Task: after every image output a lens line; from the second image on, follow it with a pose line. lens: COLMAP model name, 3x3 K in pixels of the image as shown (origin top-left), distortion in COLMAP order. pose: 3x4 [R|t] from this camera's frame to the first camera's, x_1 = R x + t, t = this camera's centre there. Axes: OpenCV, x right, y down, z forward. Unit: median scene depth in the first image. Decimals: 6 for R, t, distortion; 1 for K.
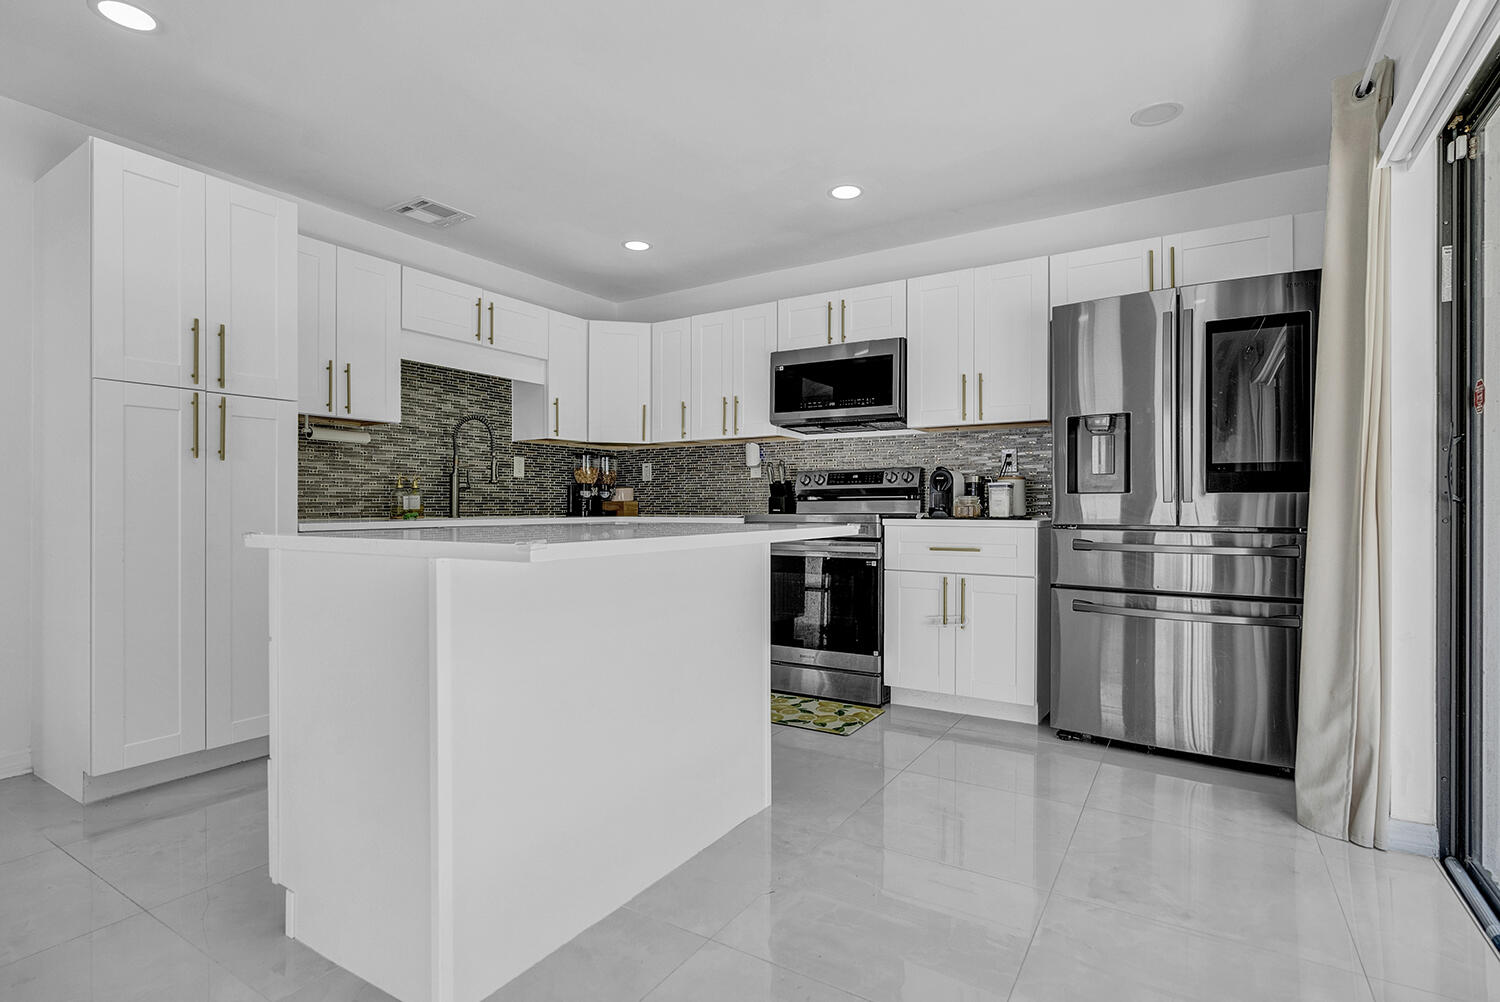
lens RADIAL K [[720.9, 0, 752.0], [0, 720.9, 501.4], [0, 0, 1]] dist [-0.015920, 0.003237]
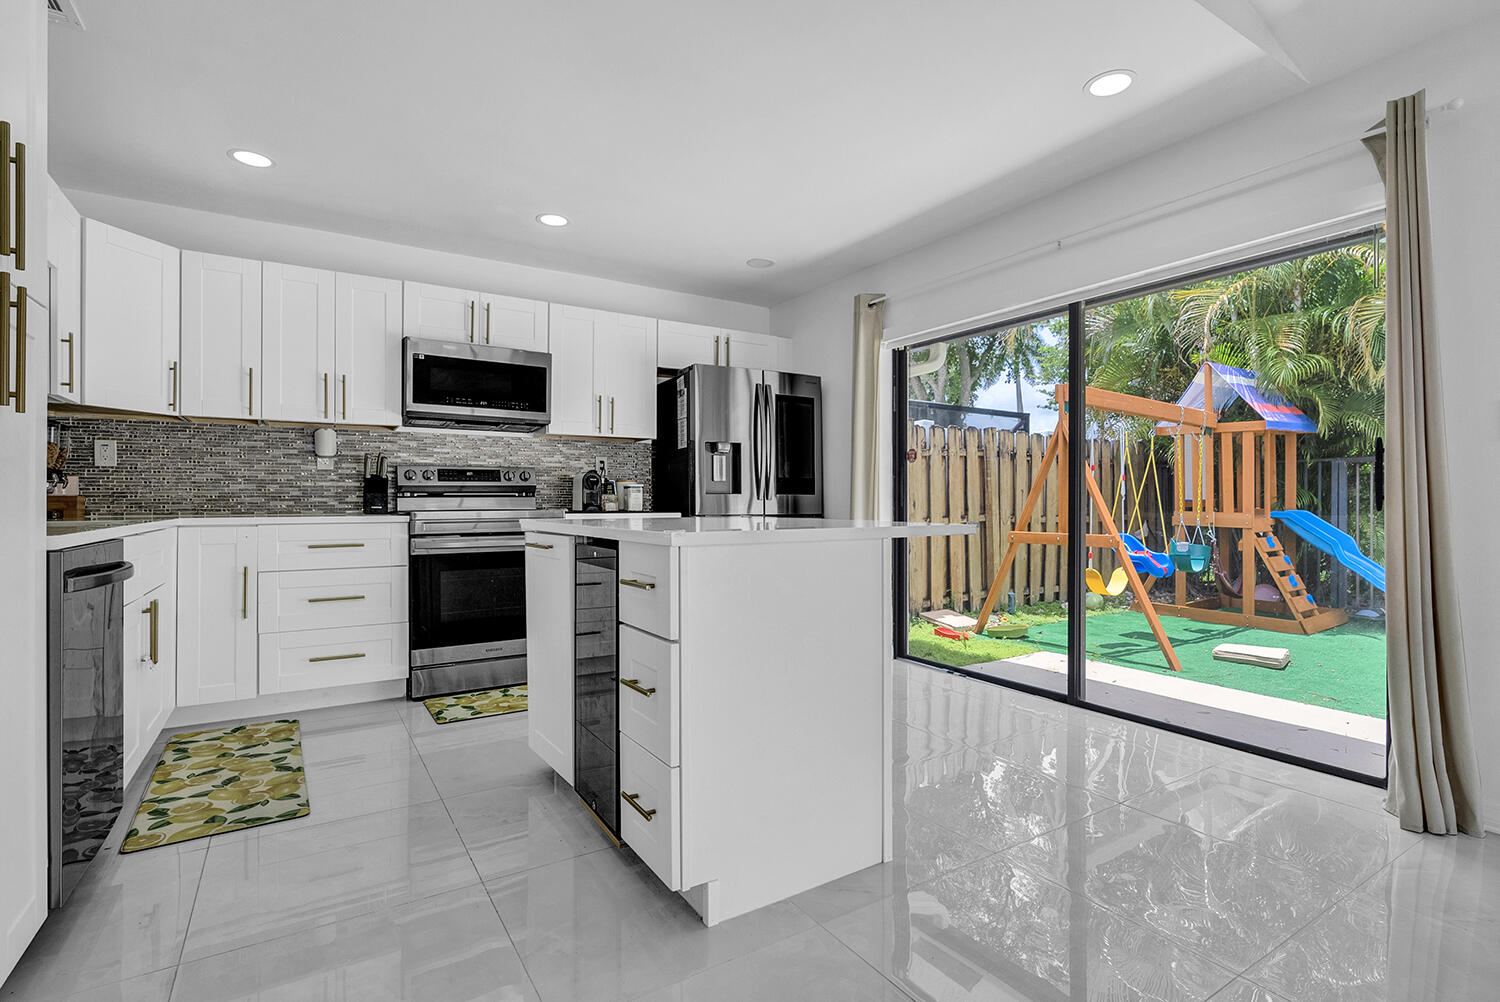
lens RADIAL K [[720.9, 0, 757.0], [0, 720.9, 498.8], [0, 0, 1]] dist [-0.015920, 0.003237]
pose [[0.428038, 0.003025, 0.903756, -0.634073], [-0.004653, 0.999989, -0.001144, 0.000218], [-0.903749, -0.003716, 0.428047, 0.205812]]
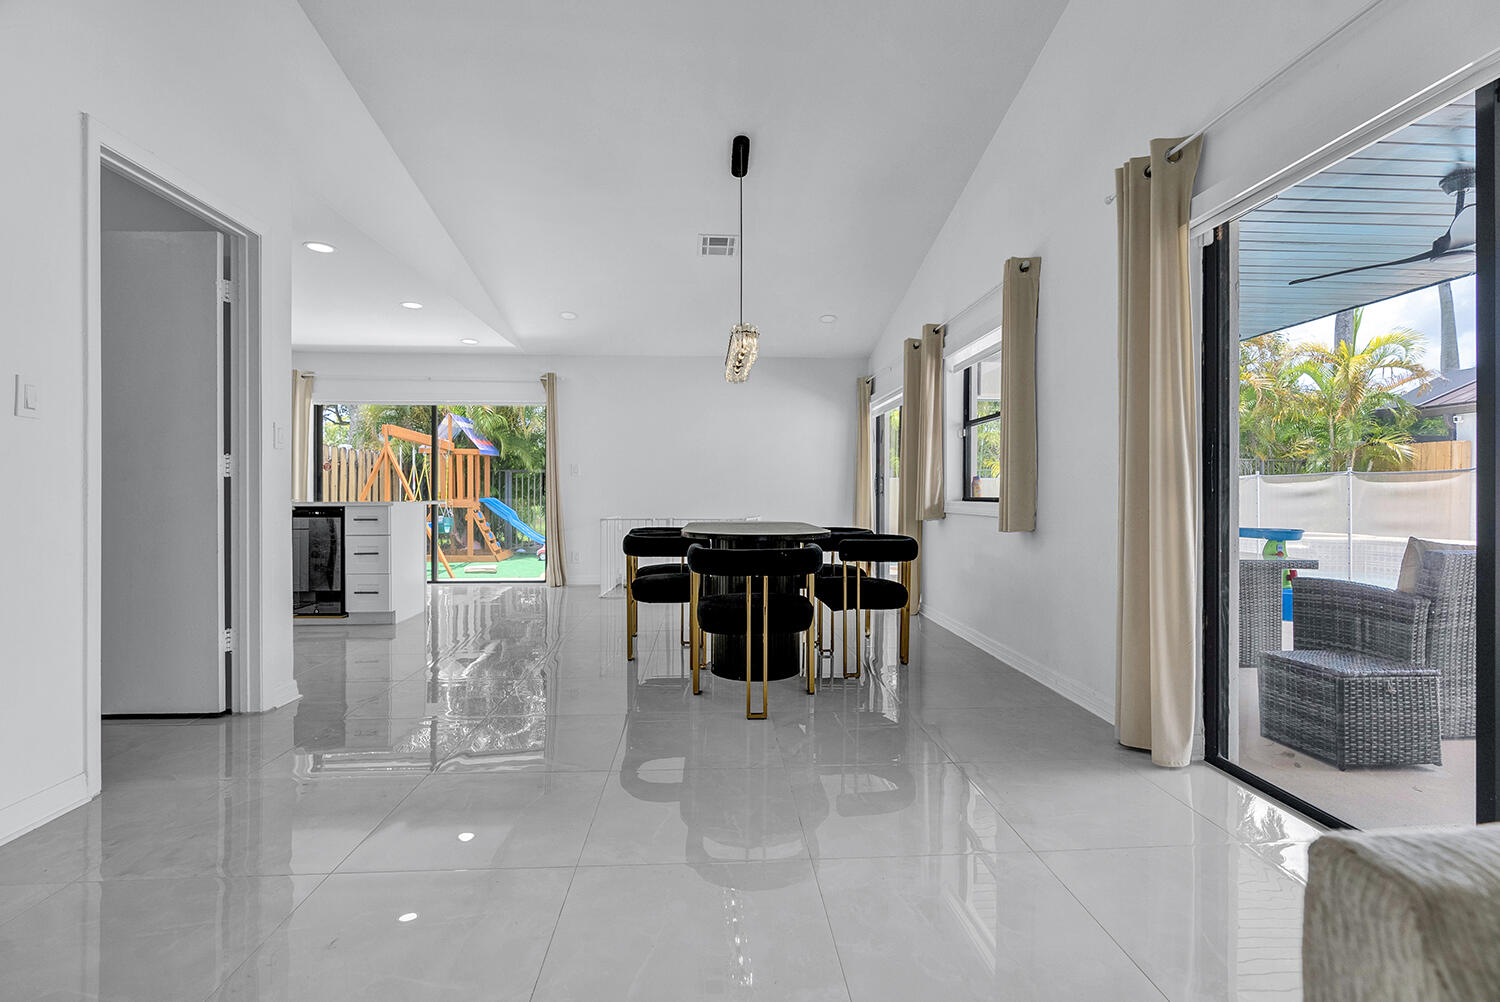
lens RADIAL K [[690.2, 0, 750.0], [0, 690.2, 493.9], [0, 0, 1]] dist [0.000272, 0.000667]
pose [[-0.579246, -0.000282, 0.815153, -1.715486], [-0.005577, 0.999978, -0.003617, 0.007584], [-0.815134, -0.006641, -0.579234, 0.616138]]
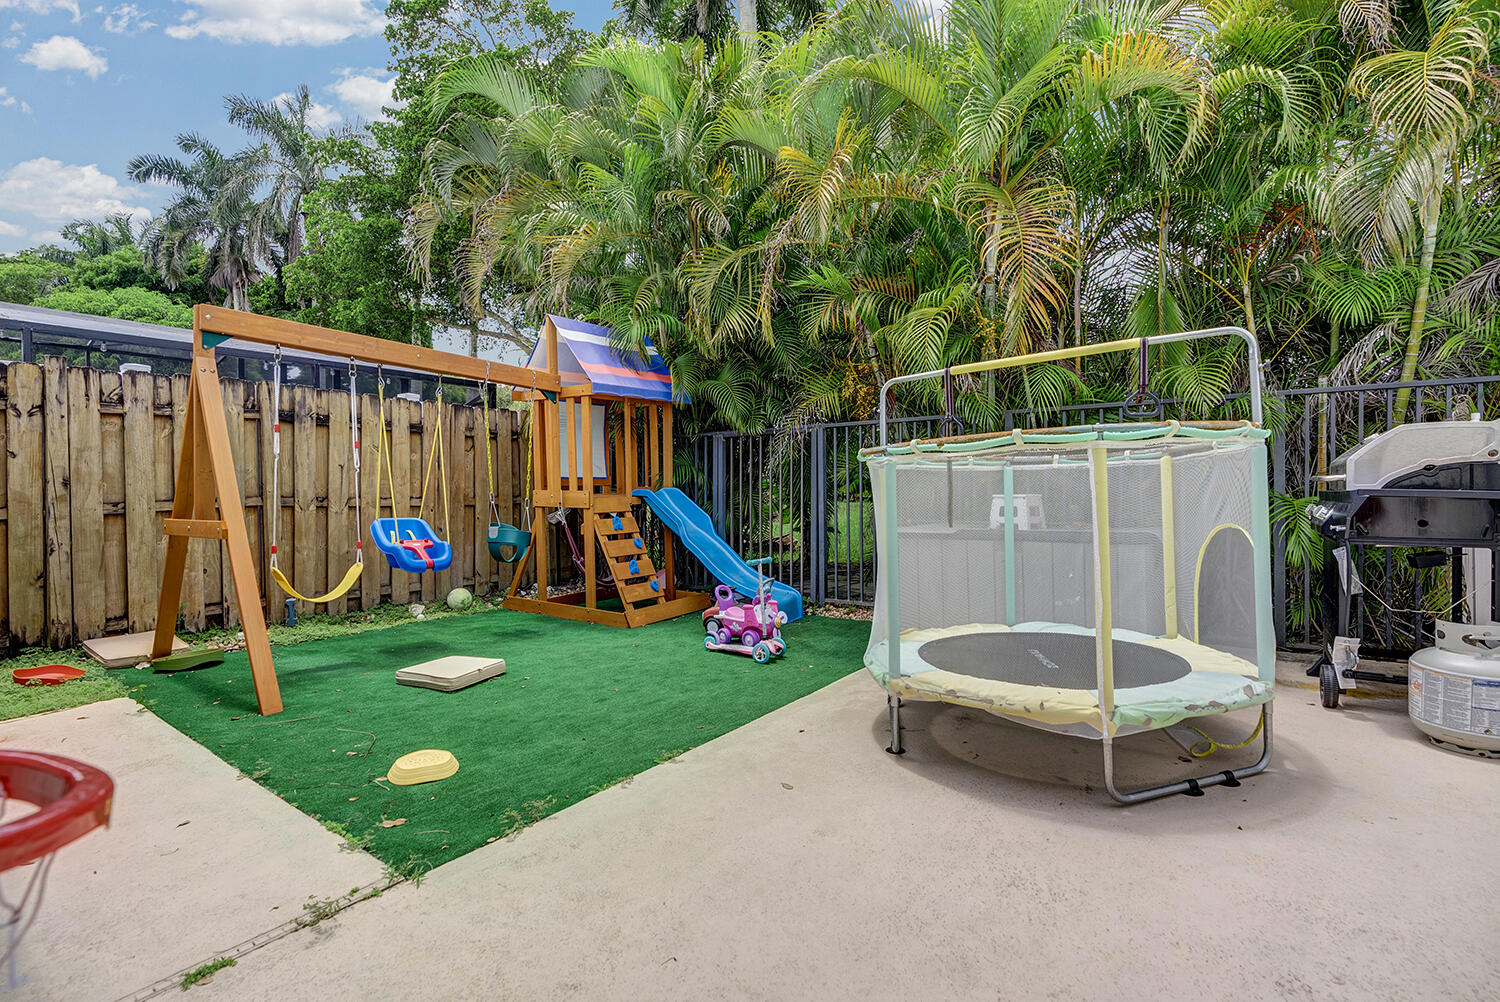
lens RADIAL K [[690.2, 0, 750.9], [0, 690.2, 493.9], [0, 0, 1]] dist [0.000272, 0.000667]
pose [[0.062010, -0.007137, 0.998050, -0.006073], [0.004660, 0.999966, 0.006861, 0.024511], [-0.998065, 0.004225, 0.062041, -0.531016]]
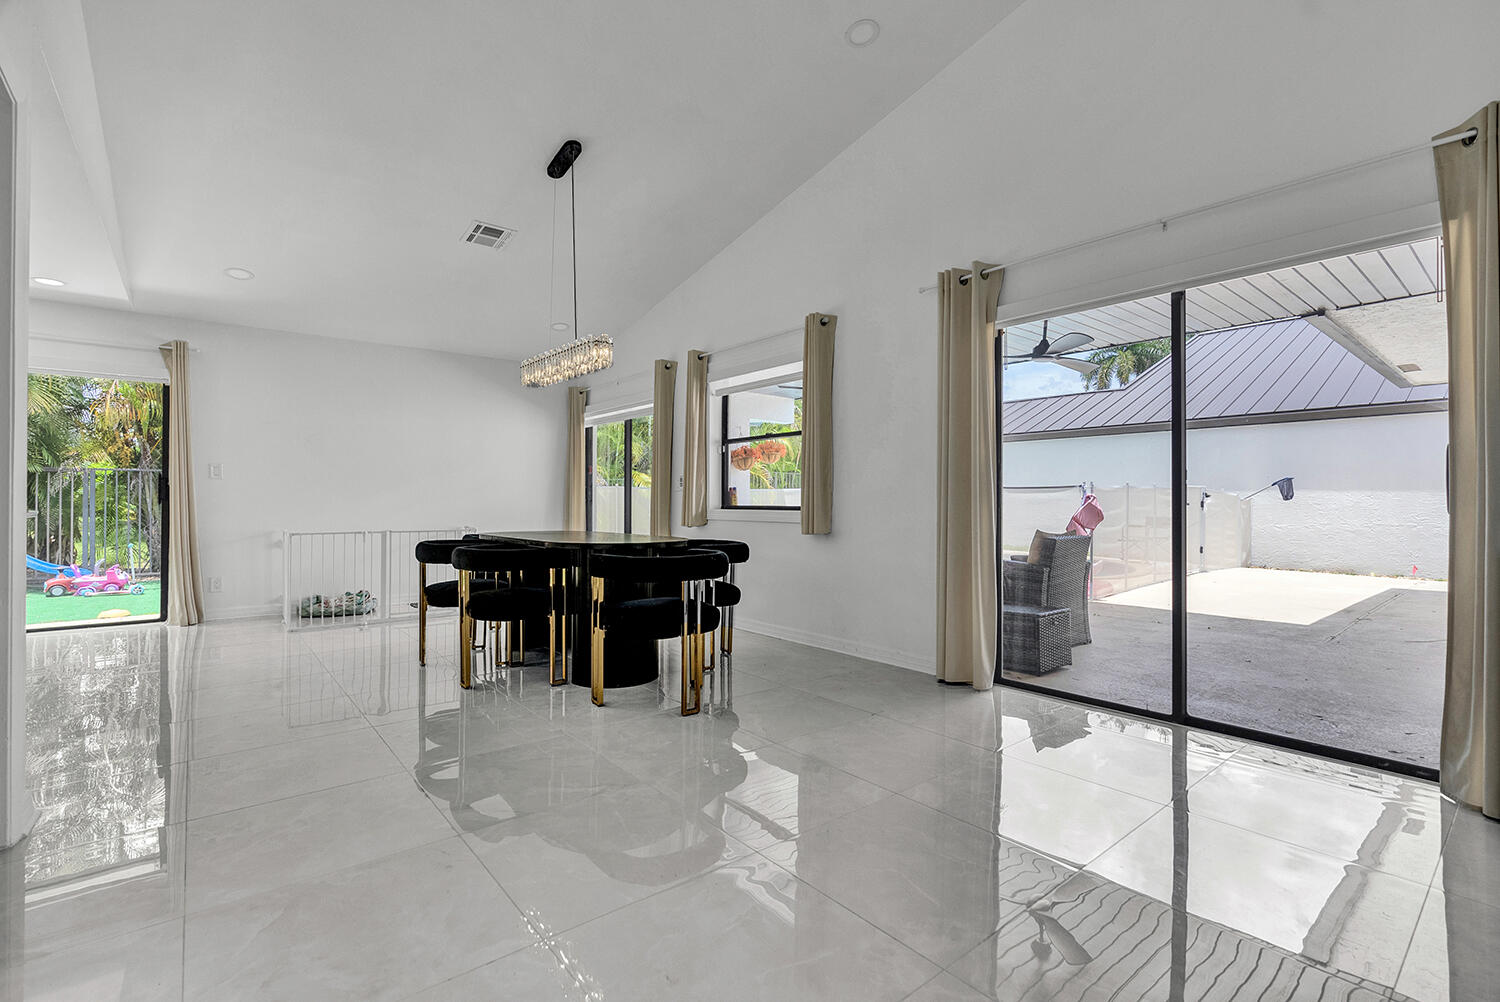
lens RADIAL K [[690.2, 0, 737.7], [0, 690.2, 498.2], [0, 0, 1]] dist [0.000272, 0.000667]
pose [[-0.943577, -0.000101, 0.331154, -1.420801], [-0.003790, 0.999938, -0.010493, 0.006033], [-0.331132, -0.011156, -0.943518, 0.918191]]
